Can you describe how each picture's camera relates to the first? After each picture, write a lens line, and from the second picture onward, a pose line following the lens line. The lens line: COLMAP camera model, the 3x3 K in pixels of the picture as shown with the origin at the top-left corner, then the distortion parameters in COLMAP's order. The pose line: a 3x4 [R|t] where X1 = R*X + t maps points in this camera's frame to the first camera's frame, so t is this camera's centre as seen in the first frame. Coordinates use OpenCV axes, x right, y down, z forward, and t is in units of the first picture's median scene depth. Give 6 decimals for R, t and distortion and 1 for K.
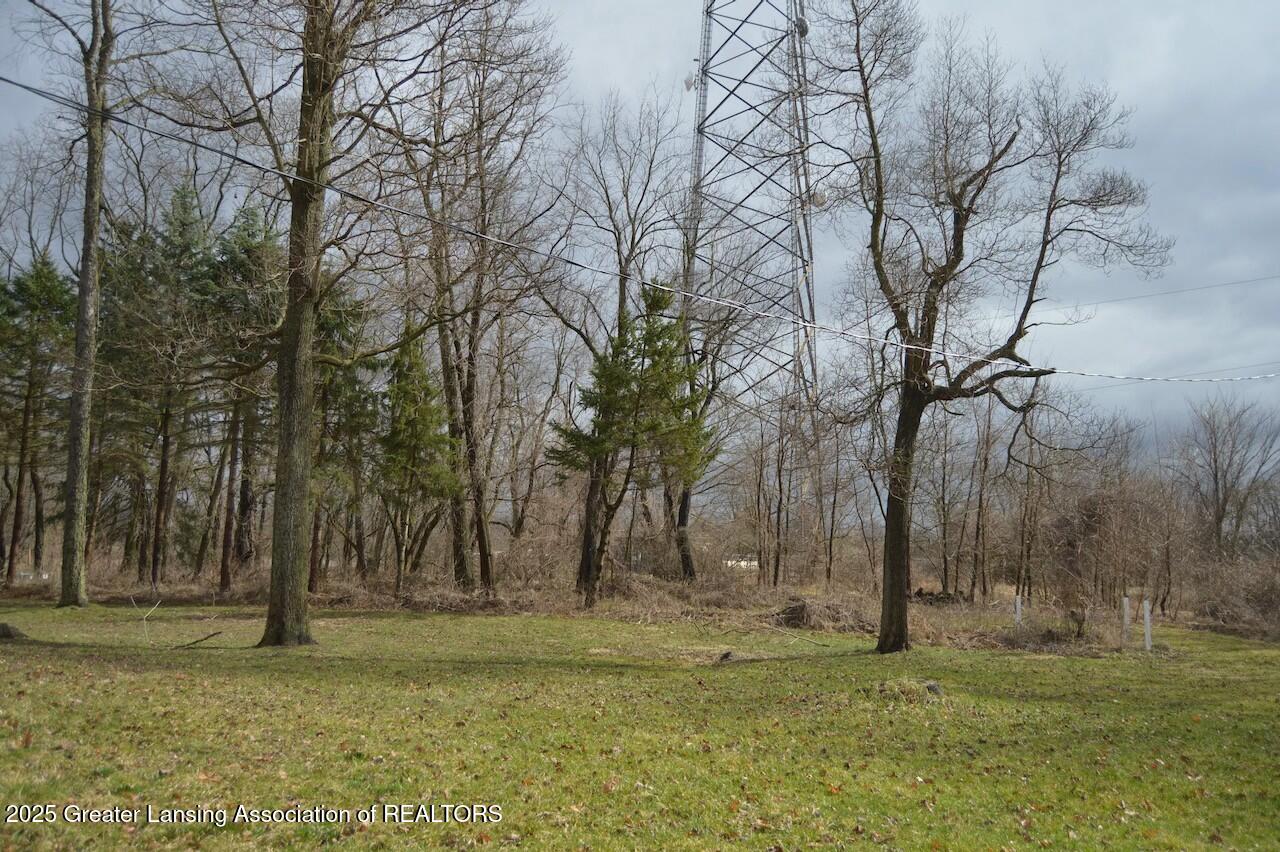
lens RADIAL K [[1035.4, 0, 652.3], [0, 1035.4, 428.2], [0, 0, 1]] dist [0.004477, 0.004853]
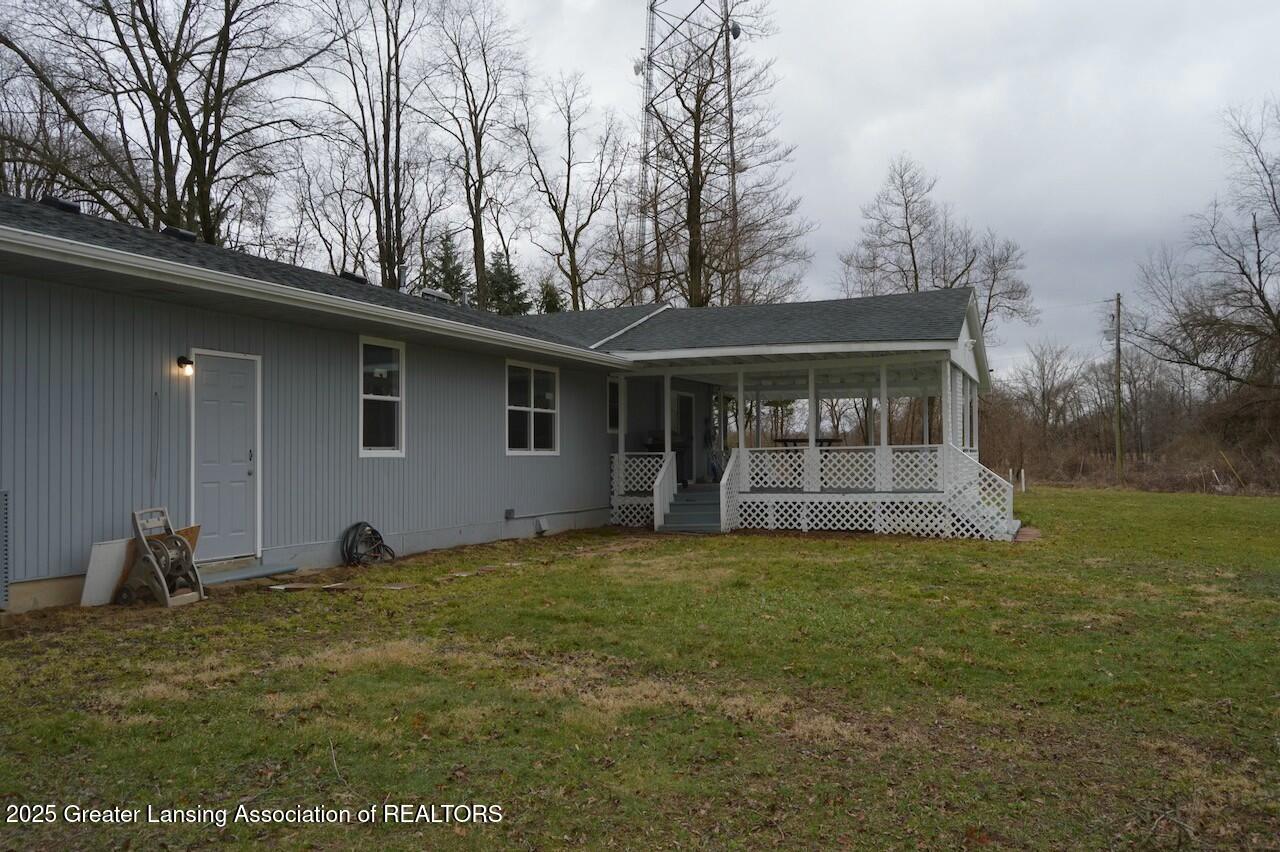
lens RADIAL K [[1035.4, 0, 652.3], [0, 1035.4, 428.2], [0, 0, 1]] dist [0.004477, 0.004853]
pose [[0.988663, -0.029472, 0.147230, -0.558933], [0.015538, 0.995365, 0.094909, -0.126016], [-0.149345, -0.091546, 0.984538, -0.928541]]
